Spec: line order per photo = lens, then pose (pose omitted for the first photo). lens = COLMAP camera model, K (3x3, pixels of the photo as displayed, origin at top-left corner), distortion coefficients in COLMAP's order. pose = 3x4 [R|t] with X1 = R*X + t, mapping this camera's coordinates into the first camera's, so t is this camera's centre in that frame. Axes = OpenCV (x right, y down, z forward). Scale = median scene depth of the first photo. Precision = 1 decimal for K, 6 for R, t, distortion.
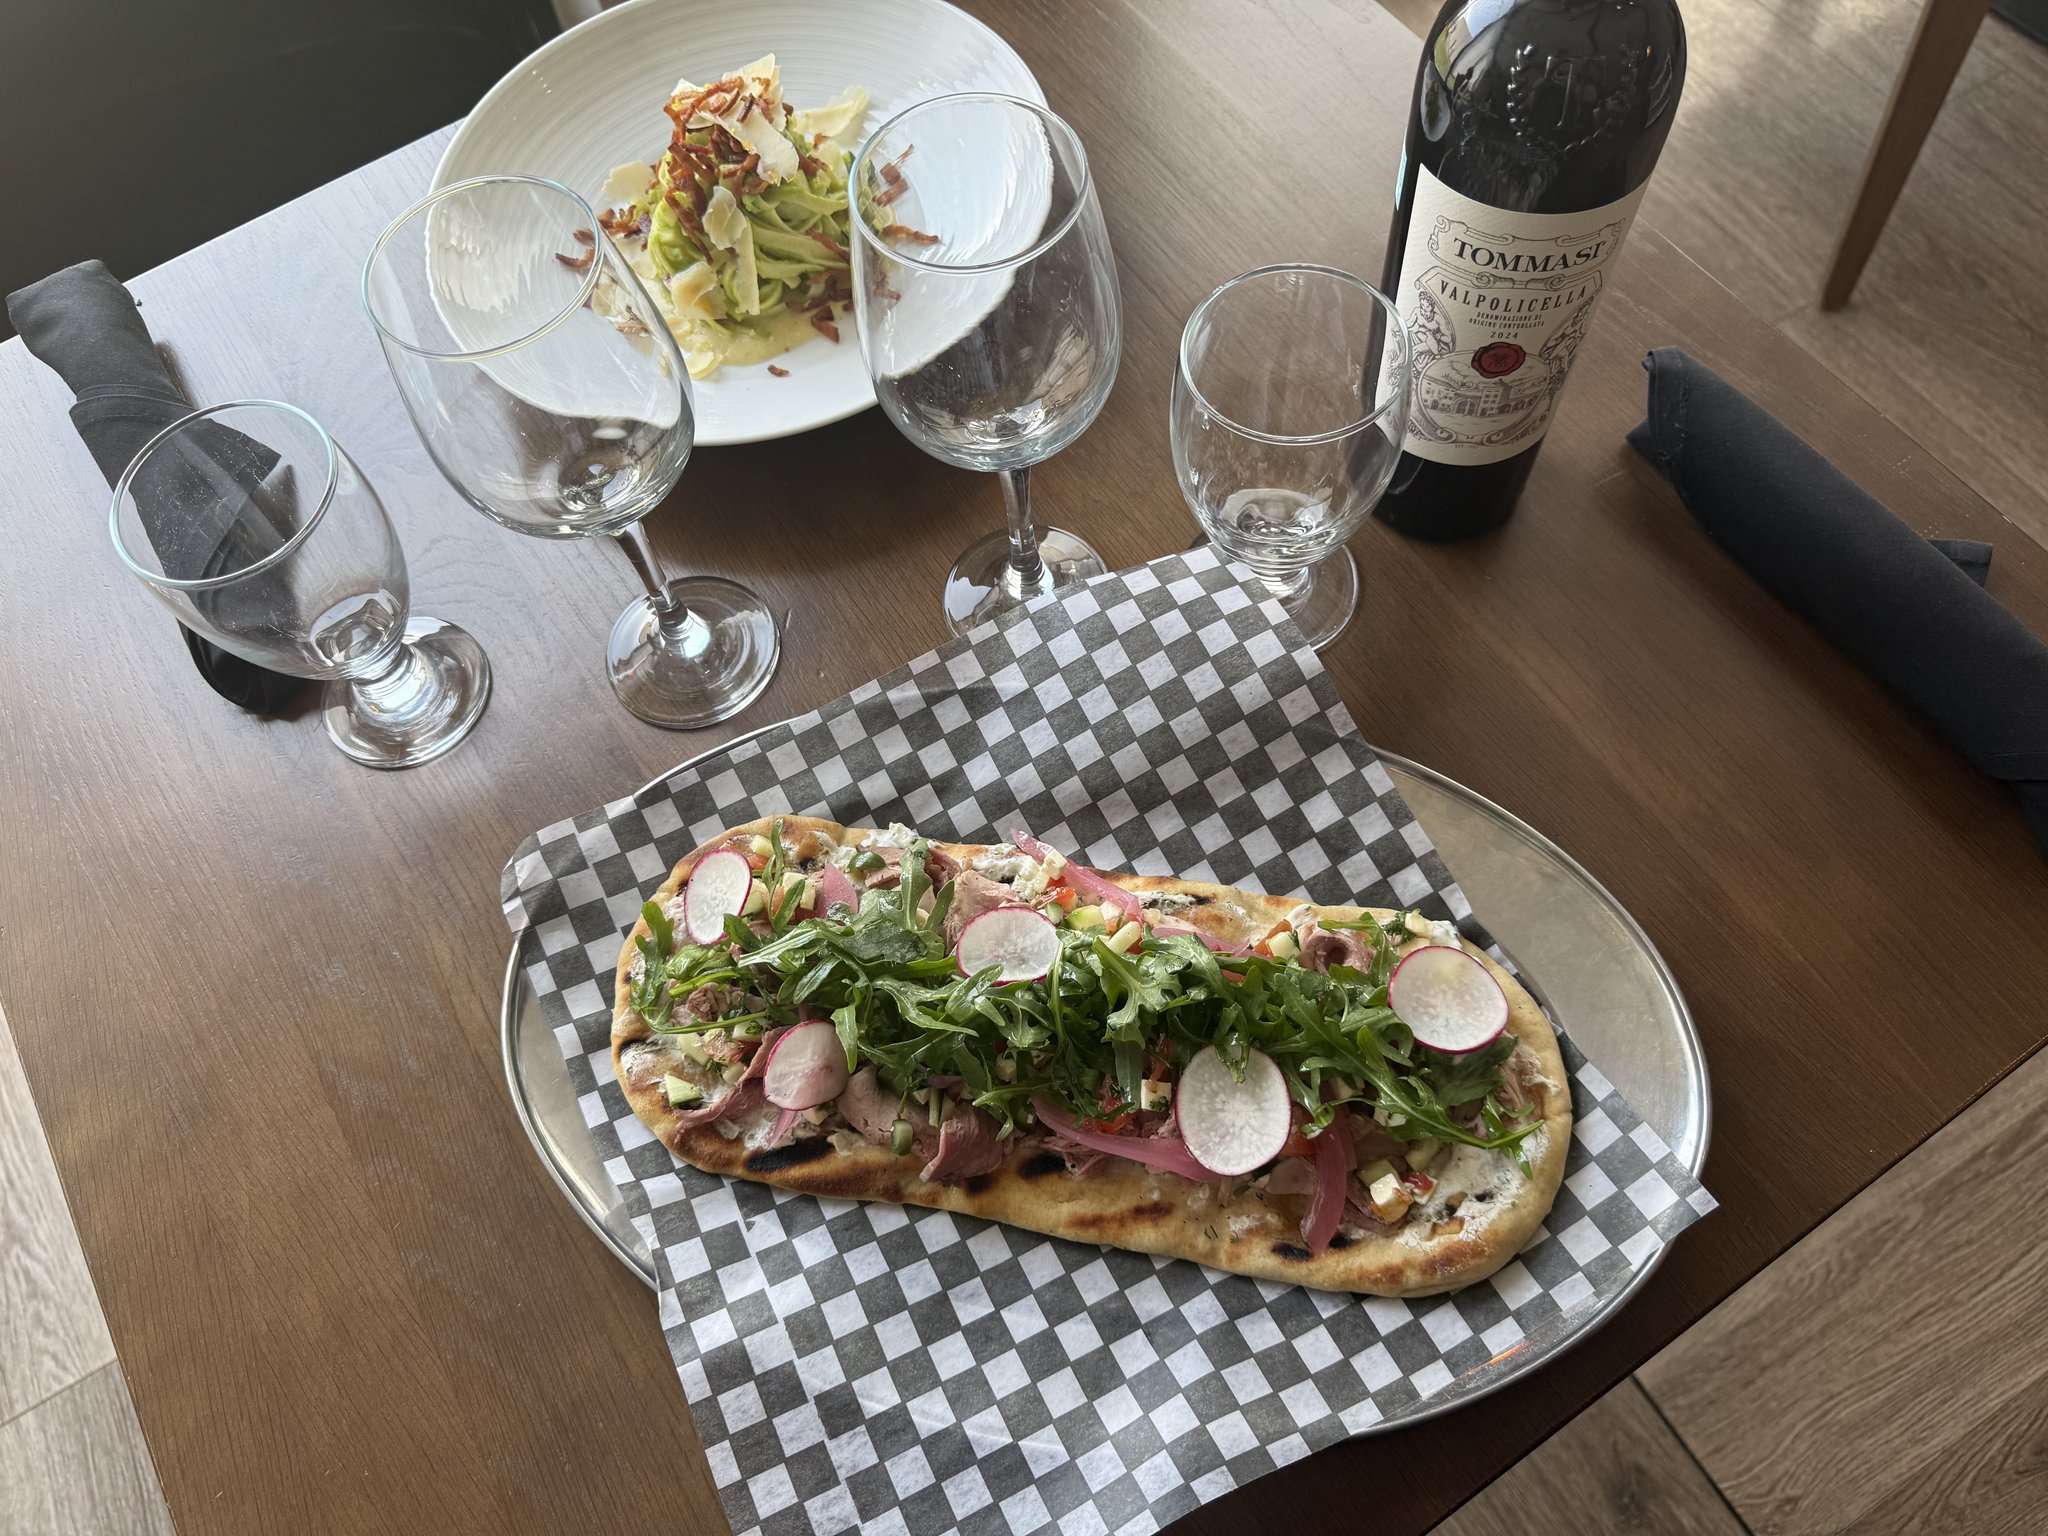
lens RADIAL K [[1452.2, 0, 1023.8], [0, 1452.2, 751.3], [0, 0, 1]] dist [0.115755, -0.324515]
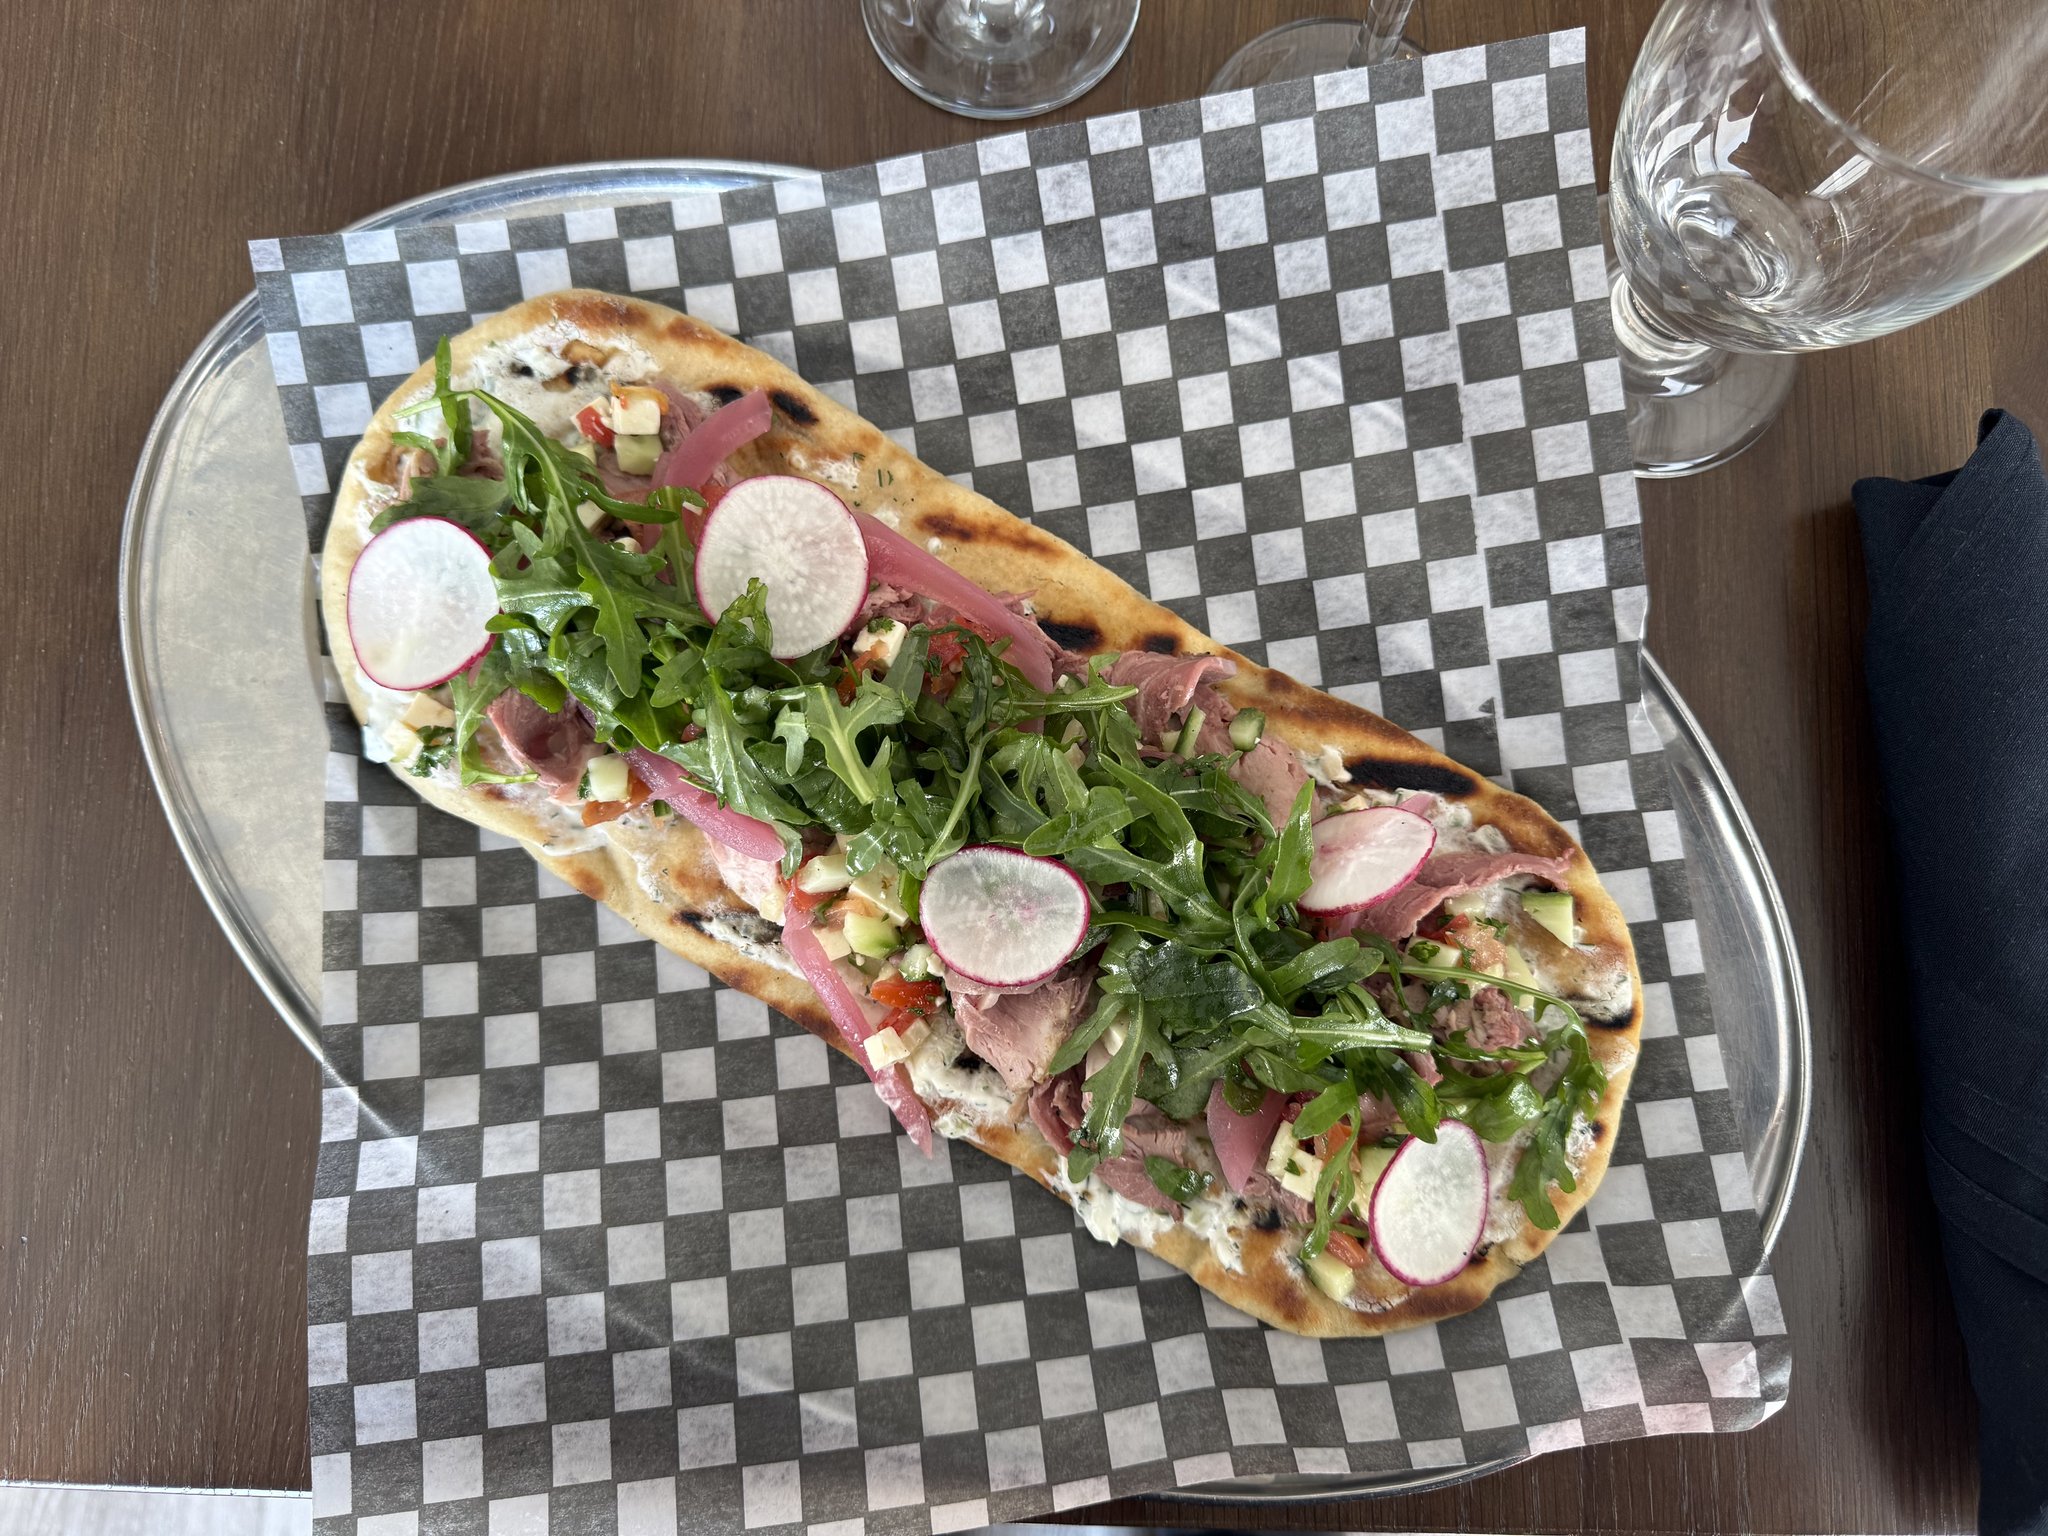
lens RADIAL K [[1452.2, 0, 1023.8], [0, 1452.2, 751.3], [0, 0, 1]] dist [0.115755, -0.324515]
pose [[-0.935151, -0.330889, 0.126513, -0.075978], [0.344314, -0.764992, 0.544275, -0.151825], [-0.083313, 0.552540, 0.829312, 0.455819]]
